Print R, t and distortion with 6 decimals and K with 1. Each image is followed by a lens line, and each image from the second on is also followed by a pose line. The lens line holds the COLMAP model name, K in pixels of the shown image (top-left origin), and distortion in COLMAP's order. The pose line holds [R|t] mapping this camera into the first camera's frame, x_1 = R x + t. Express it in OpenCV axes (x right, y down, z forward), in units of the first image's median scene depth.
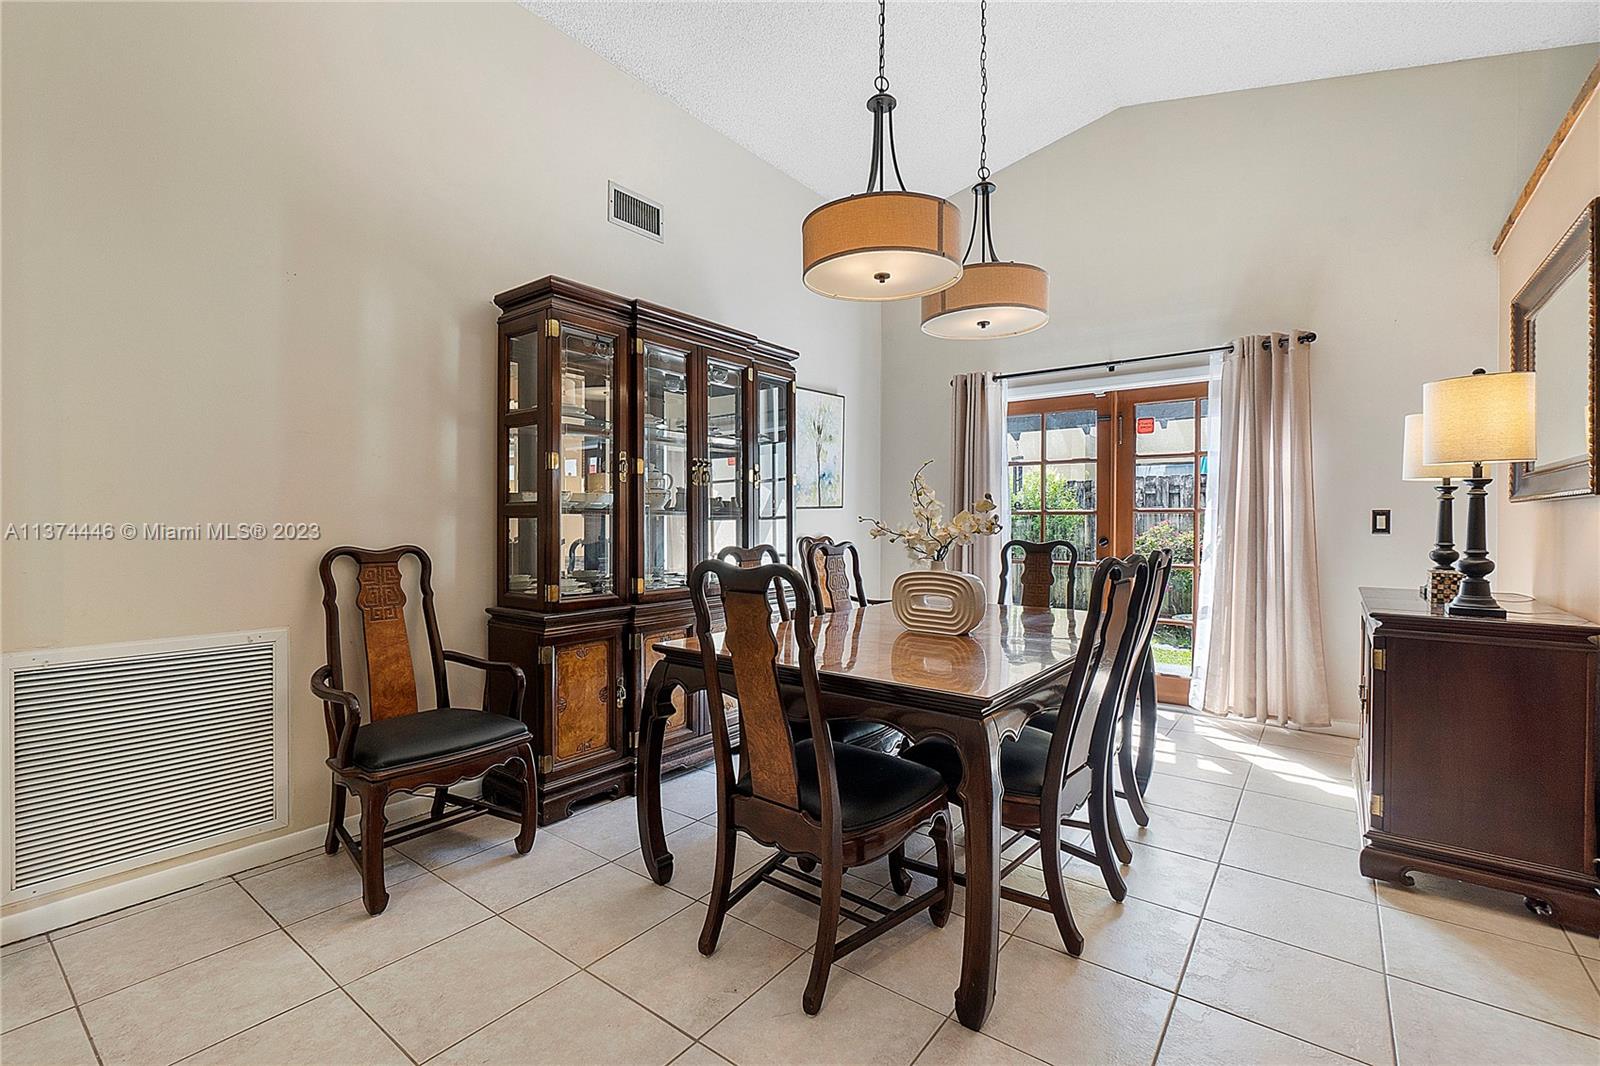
lens RADIAL K [[692.8, 0, 793.6], [0, 692.8, 528.9], [0, 0, 1]] dist [-0.004892, 0.001078]
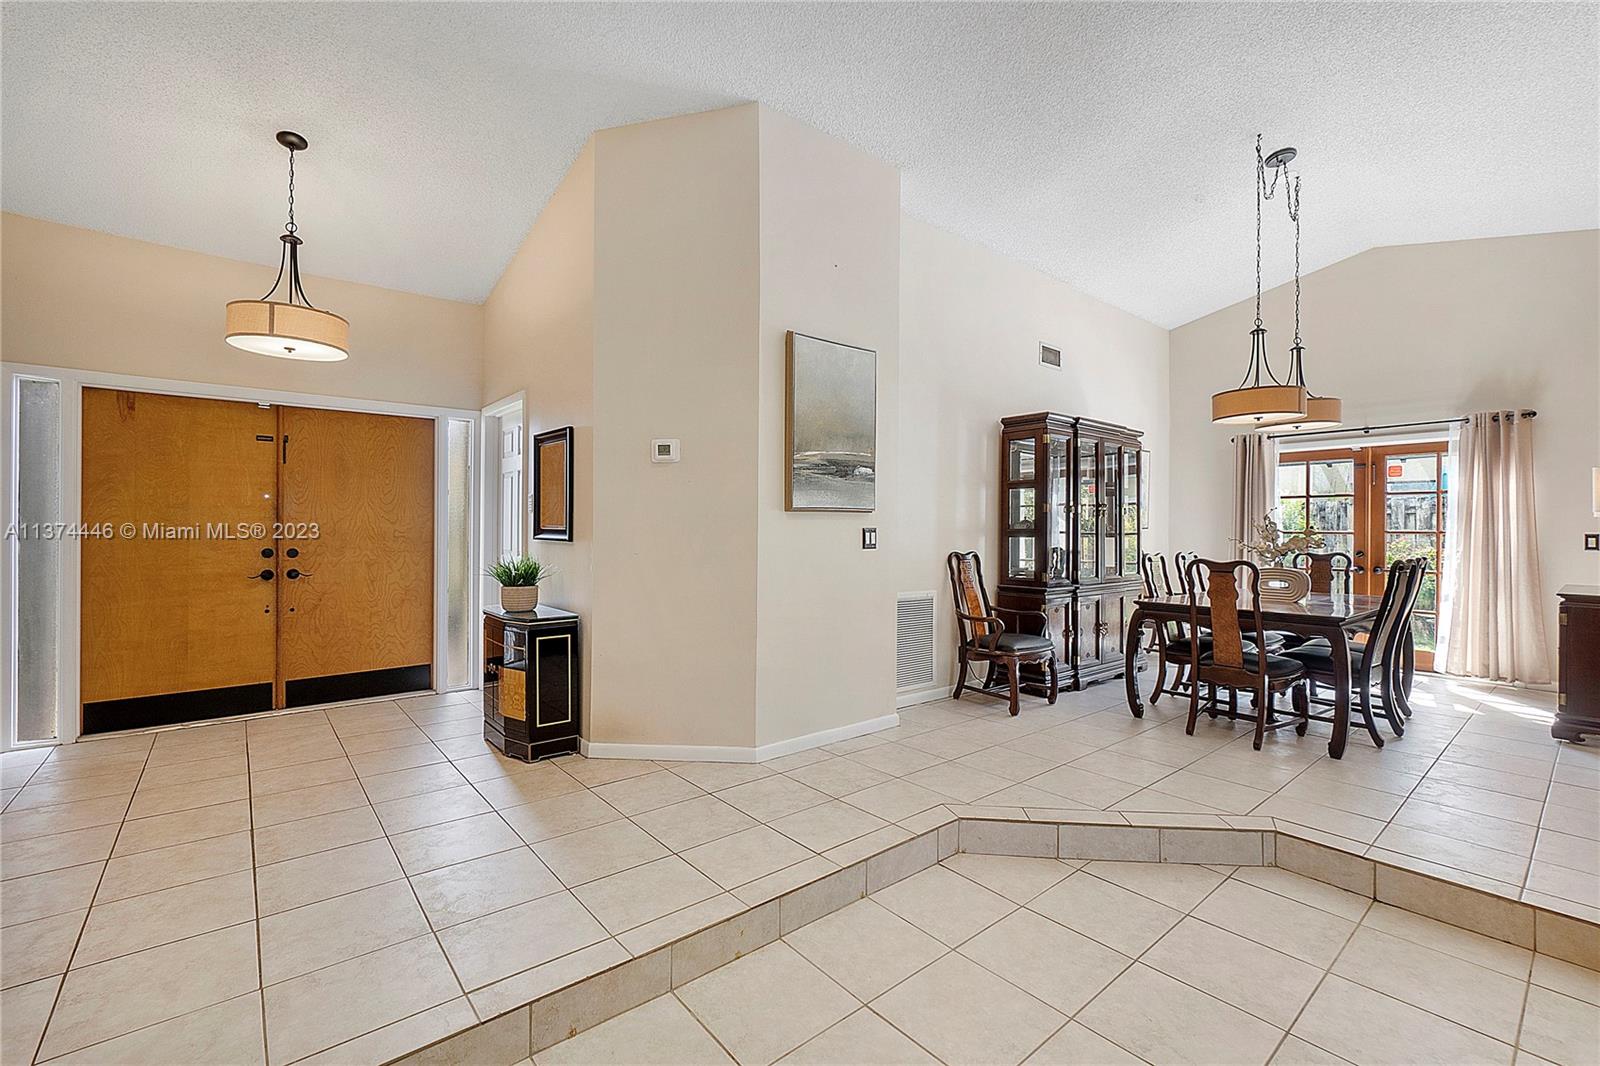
lens RADIAL K [[692.8, 0, 793.6], [0, 692.8, 528.9], [0, 0, 1]] dist [-0.004892, 0.001078]
pose [[0.977275, 0.003559, -0.211945, -0.459931], [-0.007137, 0.999845, -0.016120, -0.003215], [0.211855, 0.017266, 0.977149, -0.742983]]
